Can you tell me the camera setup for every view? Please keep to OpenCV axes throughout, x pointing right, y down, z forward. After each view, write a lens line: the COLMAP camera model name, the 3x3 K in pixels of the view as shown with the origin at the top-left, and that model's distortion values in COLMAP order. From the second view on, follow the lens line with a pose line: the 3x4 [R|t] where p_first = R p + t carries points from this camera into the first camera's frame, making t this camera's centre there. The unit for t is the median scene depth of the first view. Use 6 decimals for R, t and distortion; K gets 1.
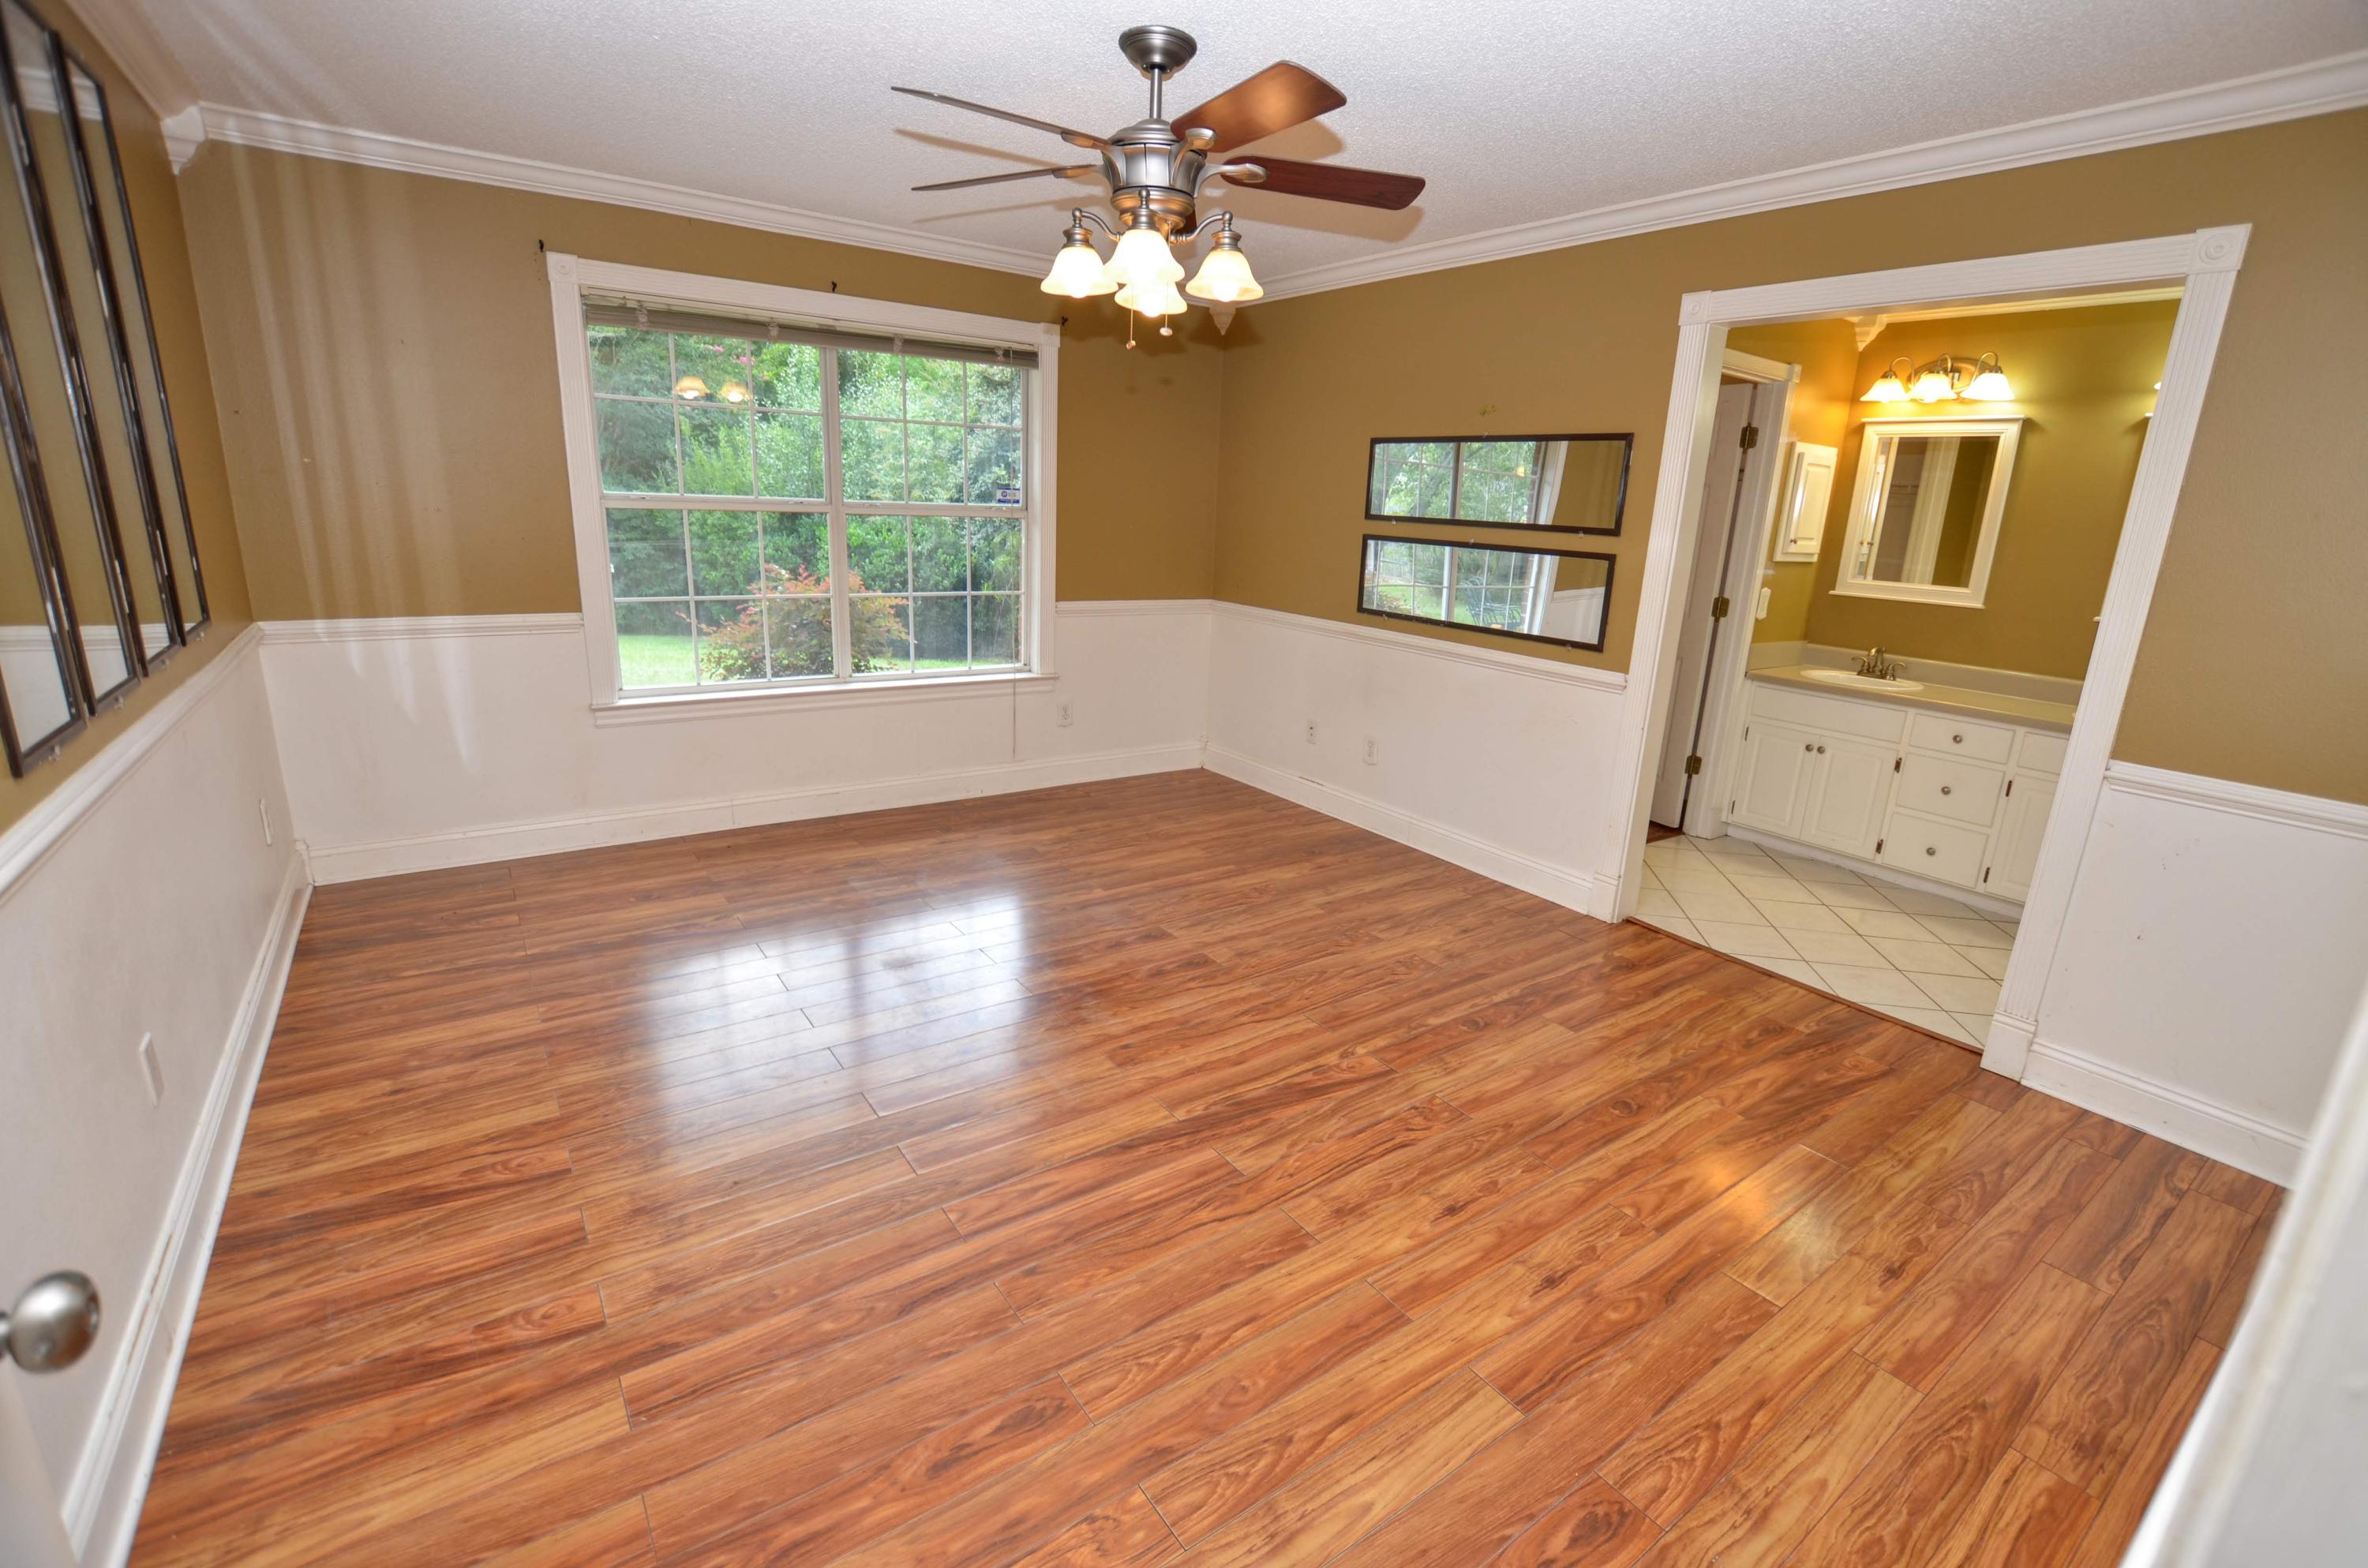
lens RADIAL K [[1040.0, 0, 1202.0], [0, 1040.0, 780.2], [0, 0, 1]] dist [-0.034936, 0.005926]
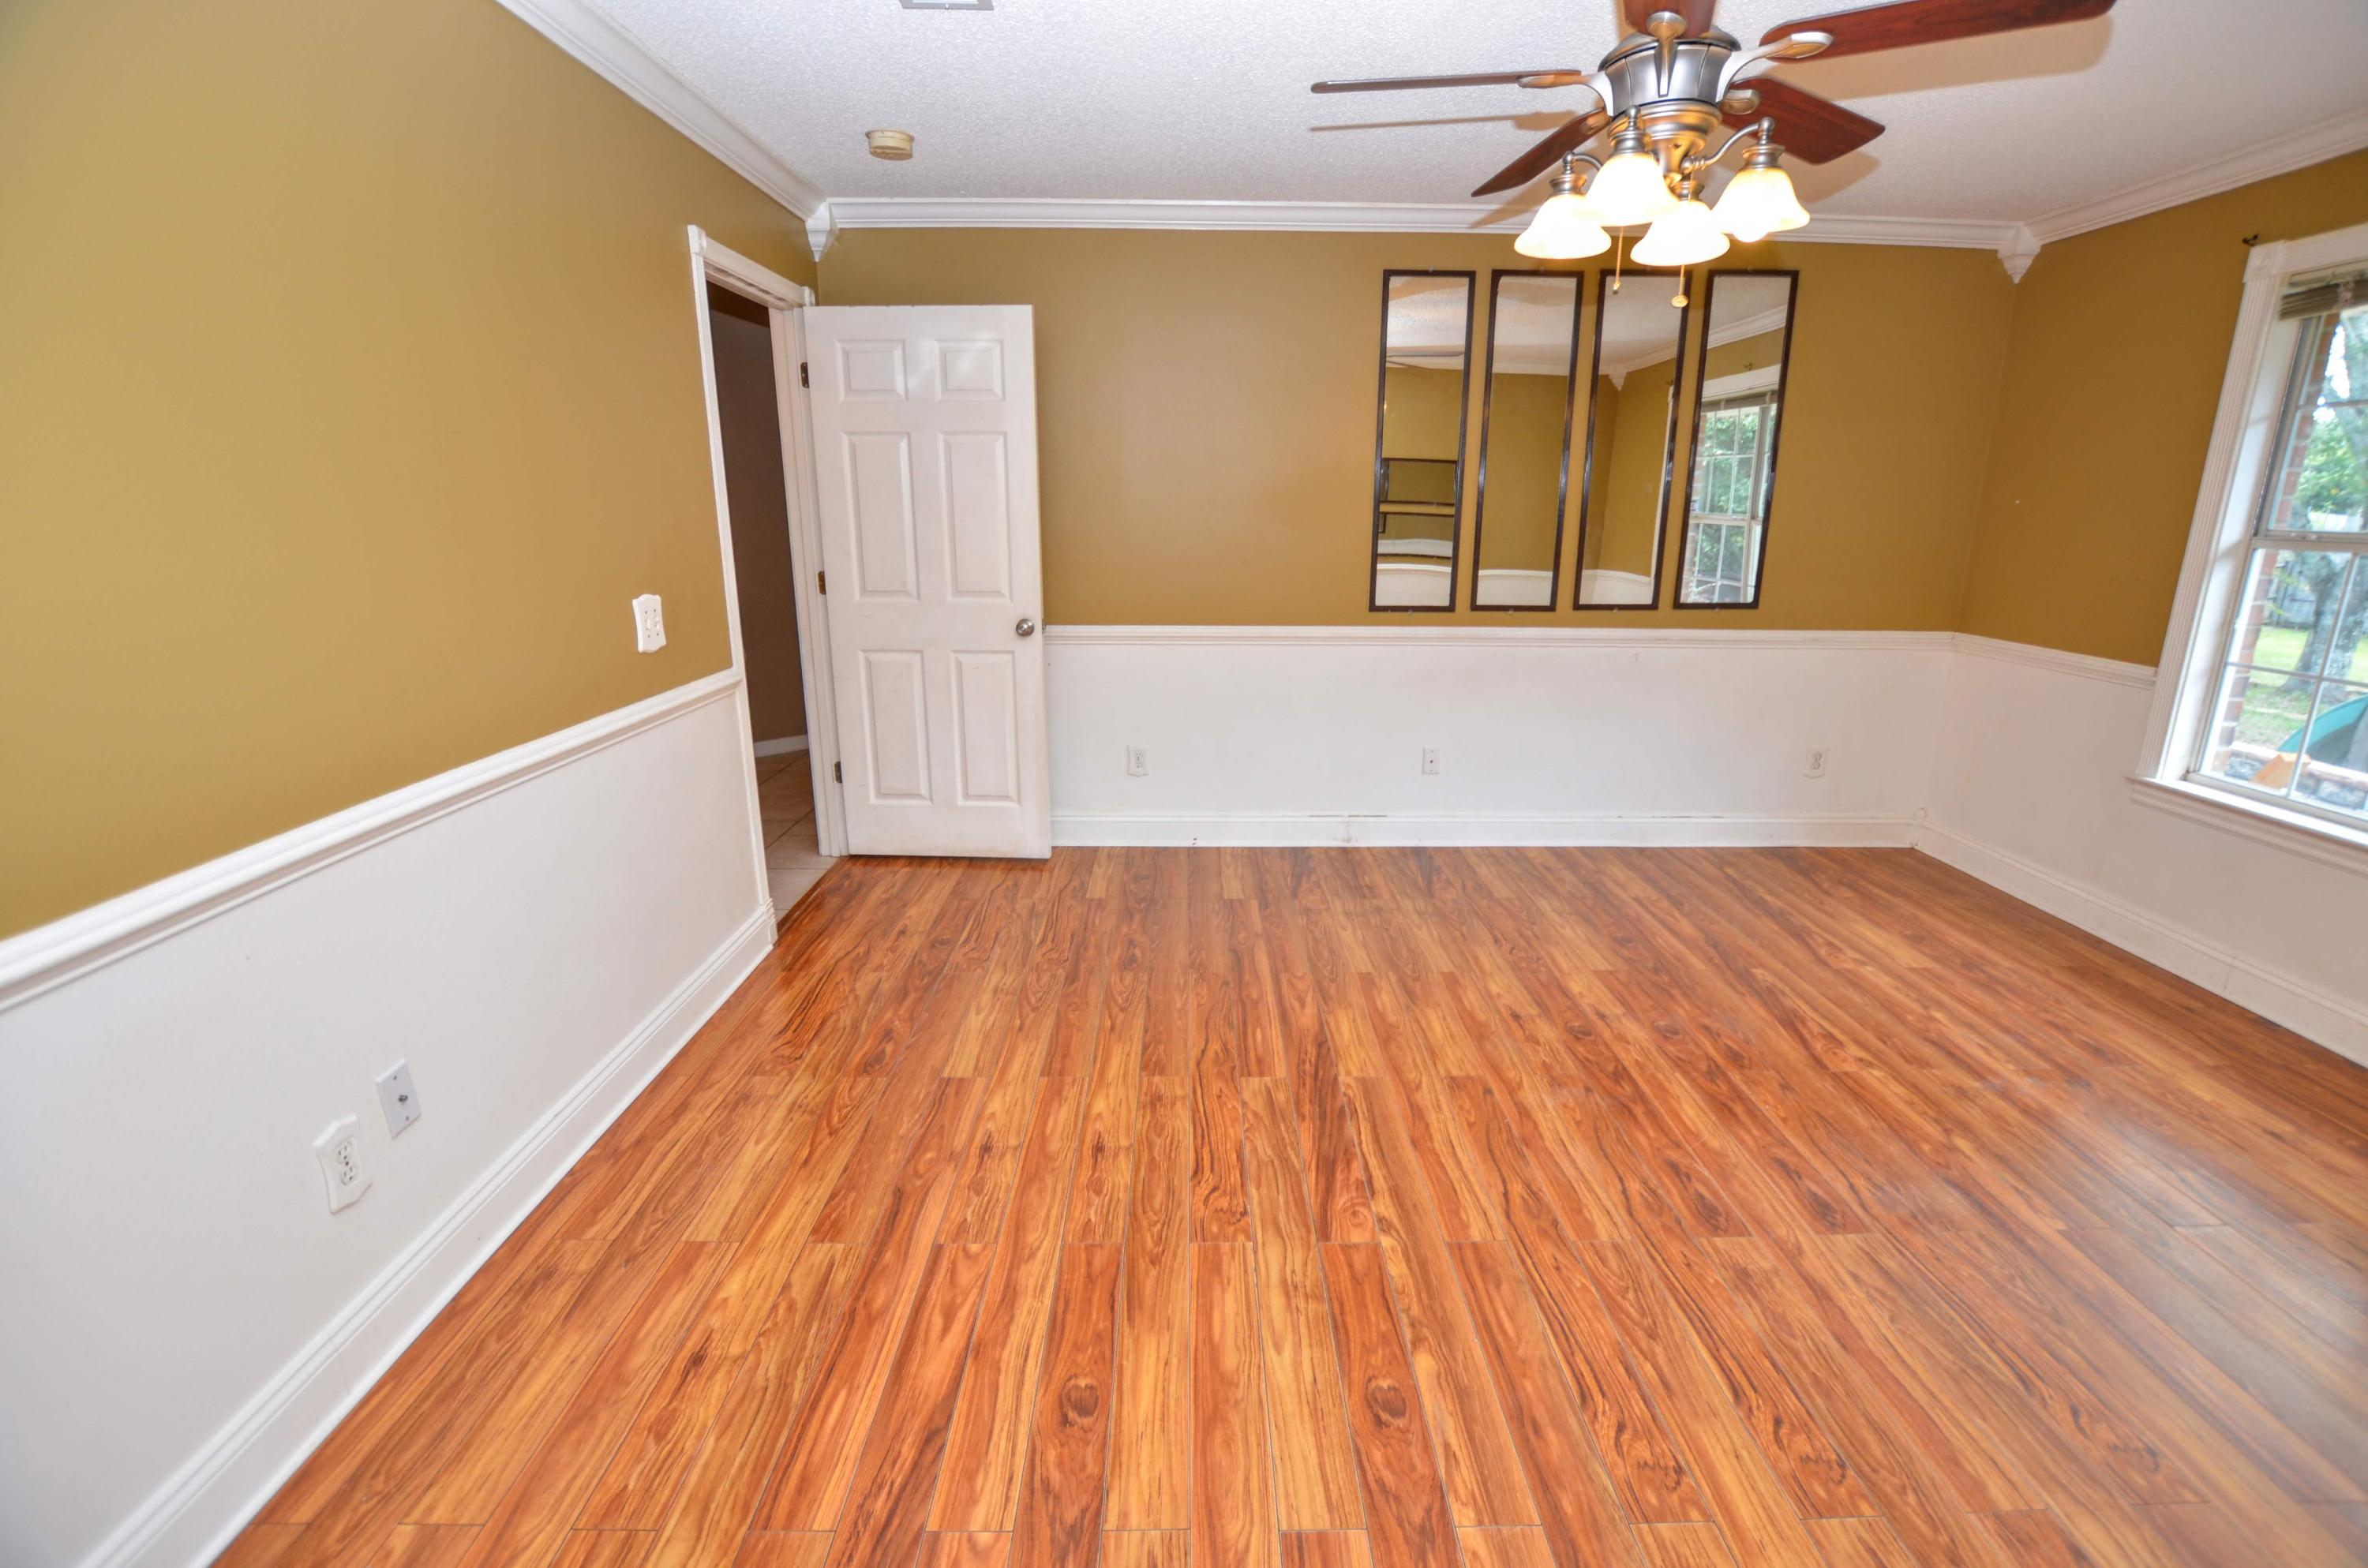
lens RADIAL K [[1040.0, 0, 1202.0], [0, 1040.0, 780.2], [0, 0, 1]] dist [-0.034936, 0.005926]
pose [[-0.575025, 0.164068, -0.801516, 0.879608], [-0.243385, 0.901026, 0.359047, -0.299595], [0.781095, 0.401538, -0.478181, 1.304899]]
